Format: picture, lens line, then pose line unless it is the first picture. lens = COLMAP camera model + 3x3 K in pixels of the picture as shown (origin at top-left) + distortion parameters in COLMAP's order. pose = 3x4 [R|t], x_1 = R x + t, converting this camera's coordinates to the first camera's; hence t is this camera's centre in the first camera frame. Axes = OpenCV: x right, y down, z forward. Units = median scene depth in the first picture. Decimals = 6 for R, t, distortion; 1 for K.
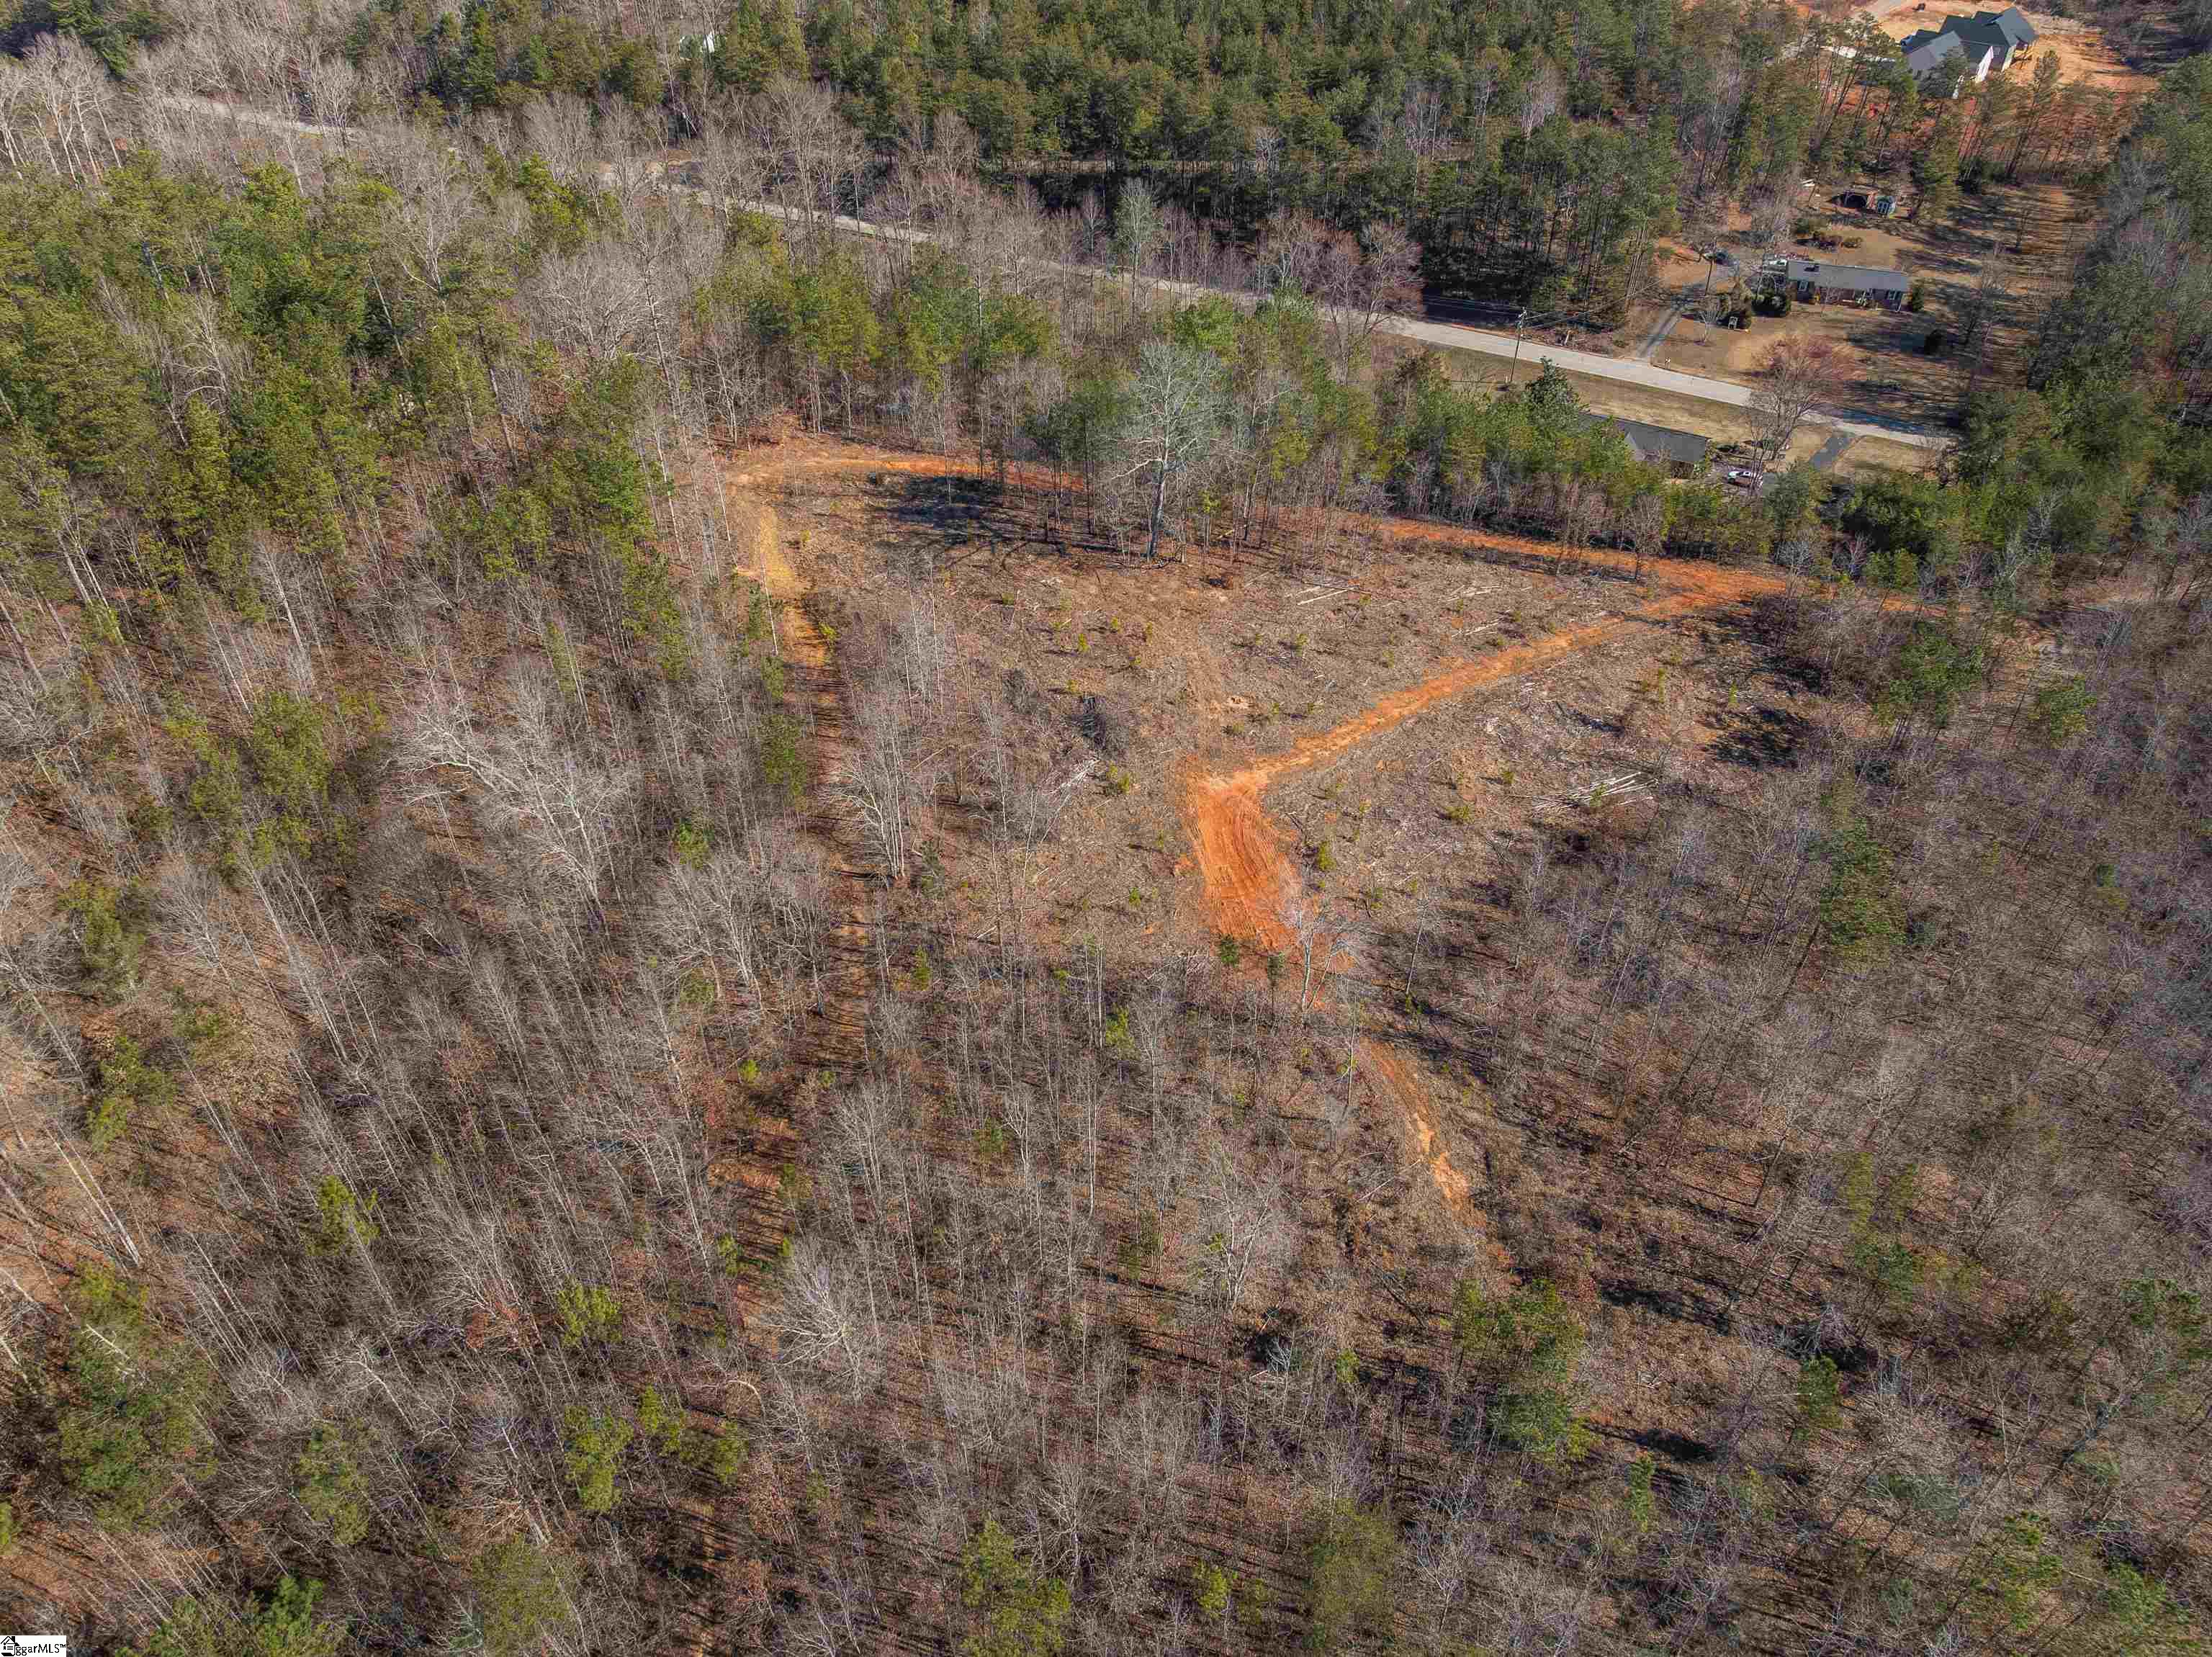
lens RADIAL K [[1645.6, 0, 1106.0], [0, 1645.6, 828.5], [0, 0, 1]] dist [-0.002545, -0.000328]
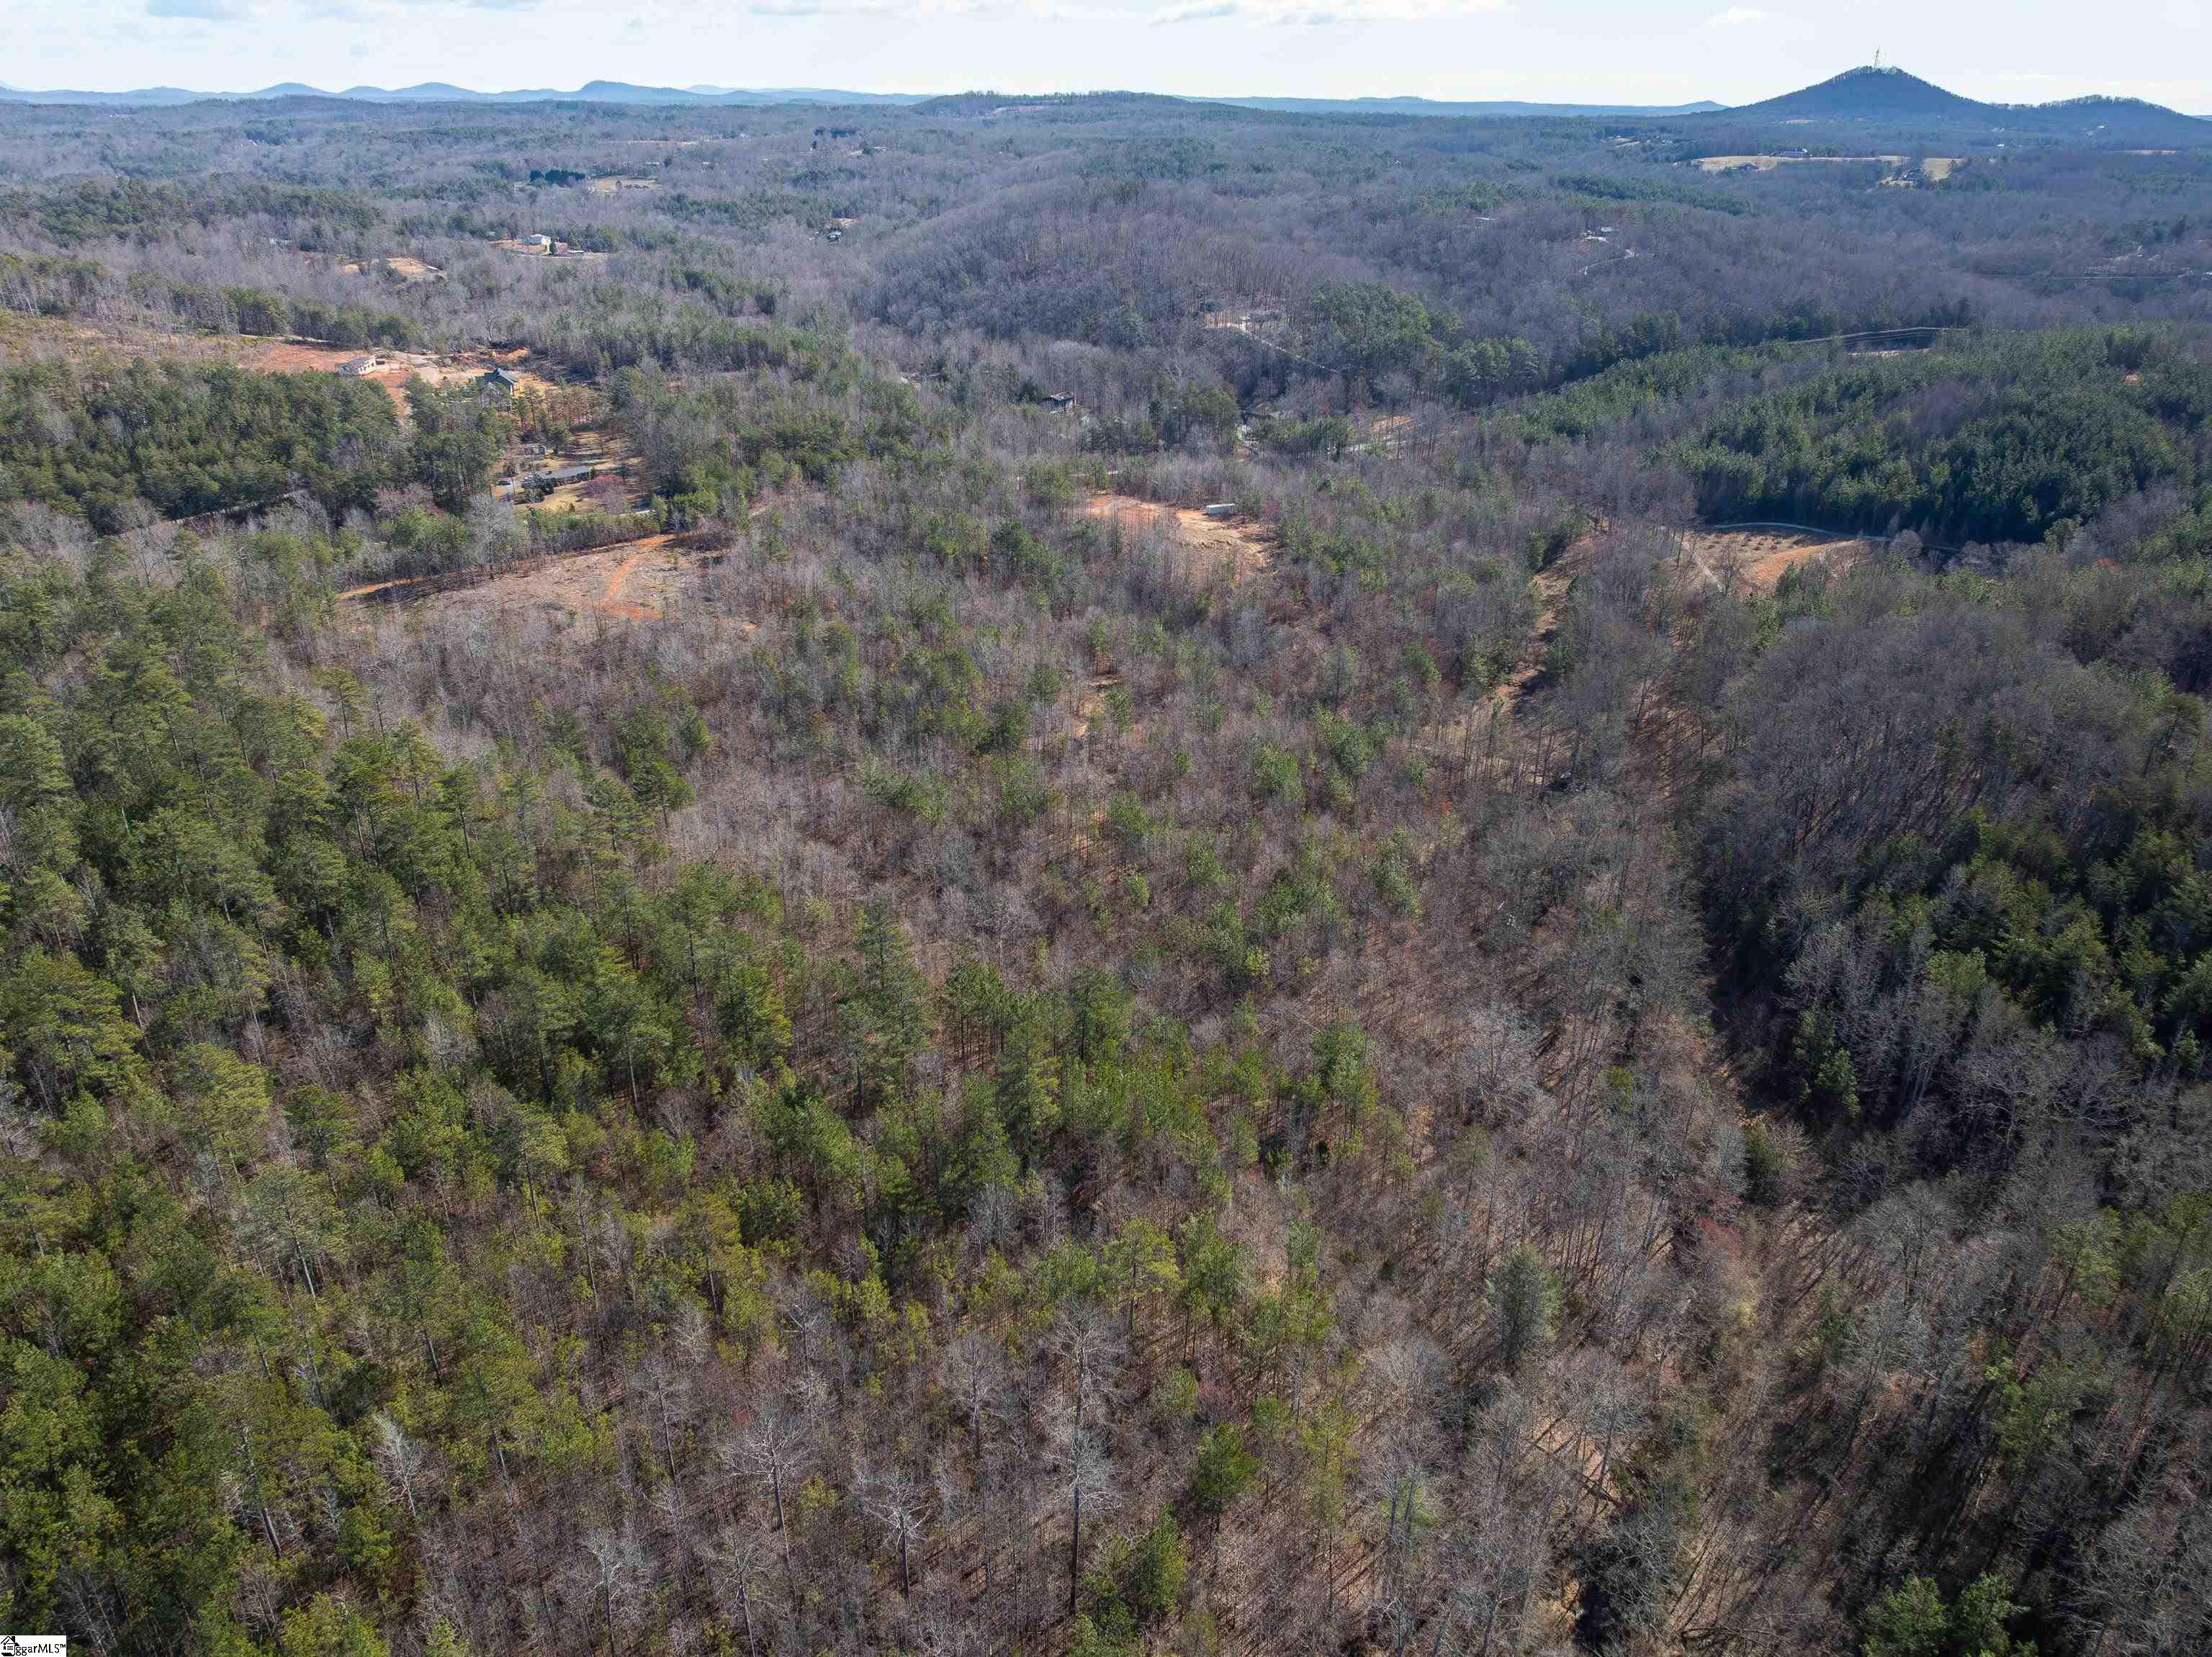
lens RADIAL K [[1645.6, 0, 1106.0], [0, 1645.6, 828.5], [0, 0, 1]] dist [-0.002545, -0.000328]
pose [[0.551793, -0.375604, 0.744612, -1.627315], [0.524502, 0.850454, 0.040312, 0.618705], [-0.648399, 0.368307, 0.666280, -1.326859]]
